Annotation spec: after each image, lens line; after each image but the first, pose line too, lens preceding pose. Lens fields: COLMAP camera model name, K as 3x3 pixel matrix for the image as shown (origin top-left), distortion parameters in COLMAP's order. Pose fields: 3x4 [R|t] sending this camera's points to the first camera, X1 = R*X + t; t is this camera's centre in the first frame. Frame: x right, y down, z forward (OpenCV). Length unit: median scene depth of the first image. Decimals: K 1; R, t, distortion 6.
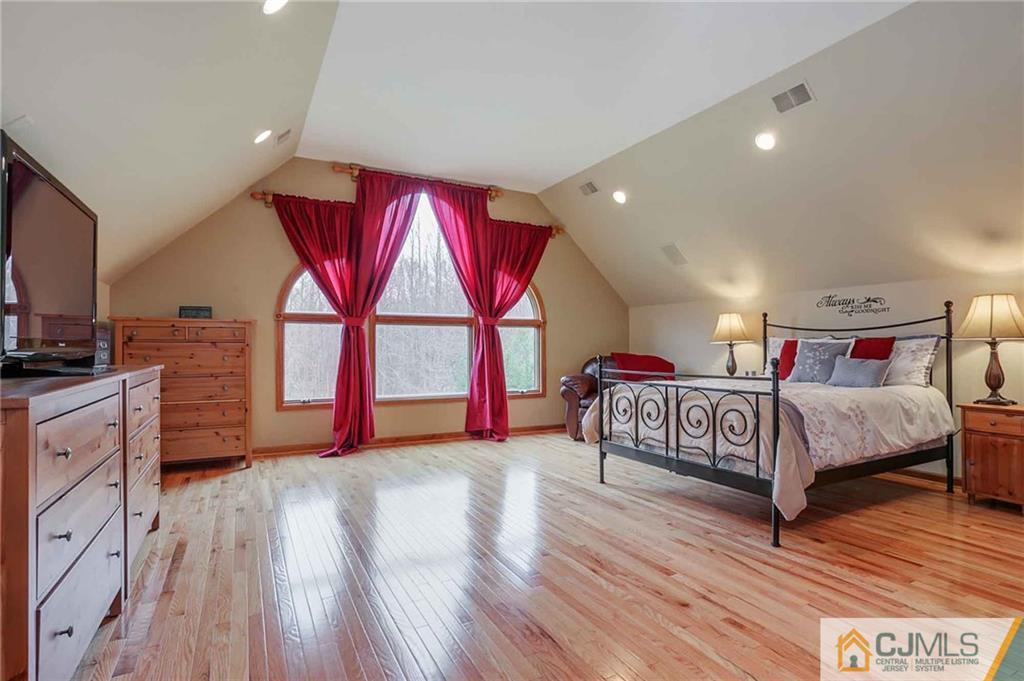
lens RADIAL K [[511.5, 0, 512.0], [0, 511.5, 340.5], [0, 0, 1]] dist [-0.000474, 0.000046]
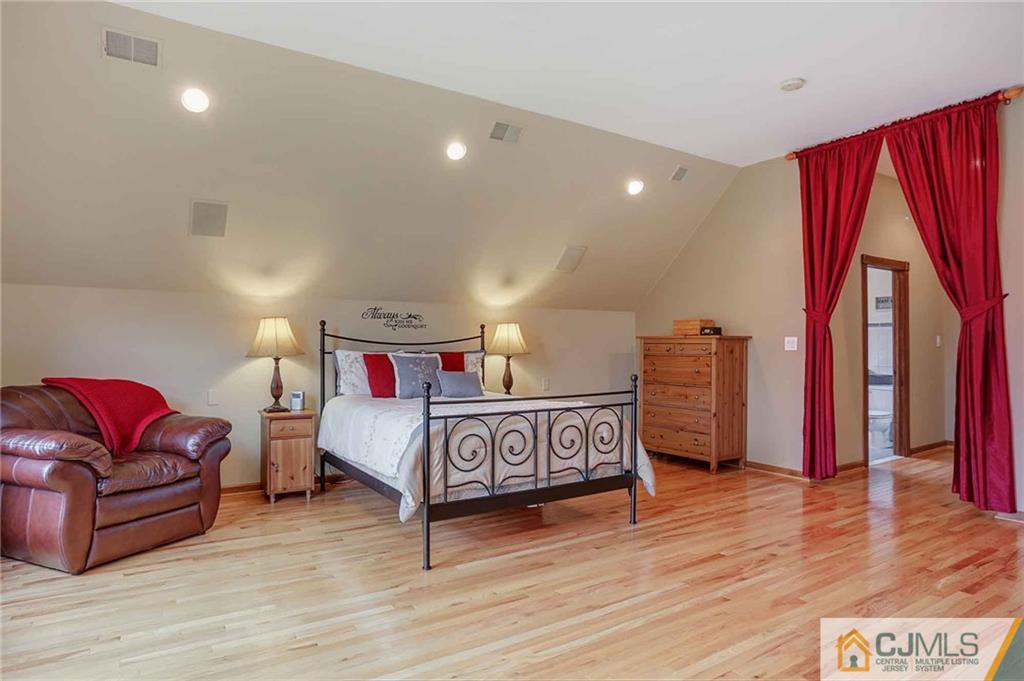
lens RADIAL K [[613.2, 0, 512.0], [0, 613.2, 340.5], [0, 0, 1]] dist [-0.045821, 0.000363]
pose [[-0.083384, 0.008046, 0.996485, -0.777156], [-0.013285, 0.999870, -0.009185, -0.024736], [-0.996429, -0.014004, -0.083266, 1.158847]]
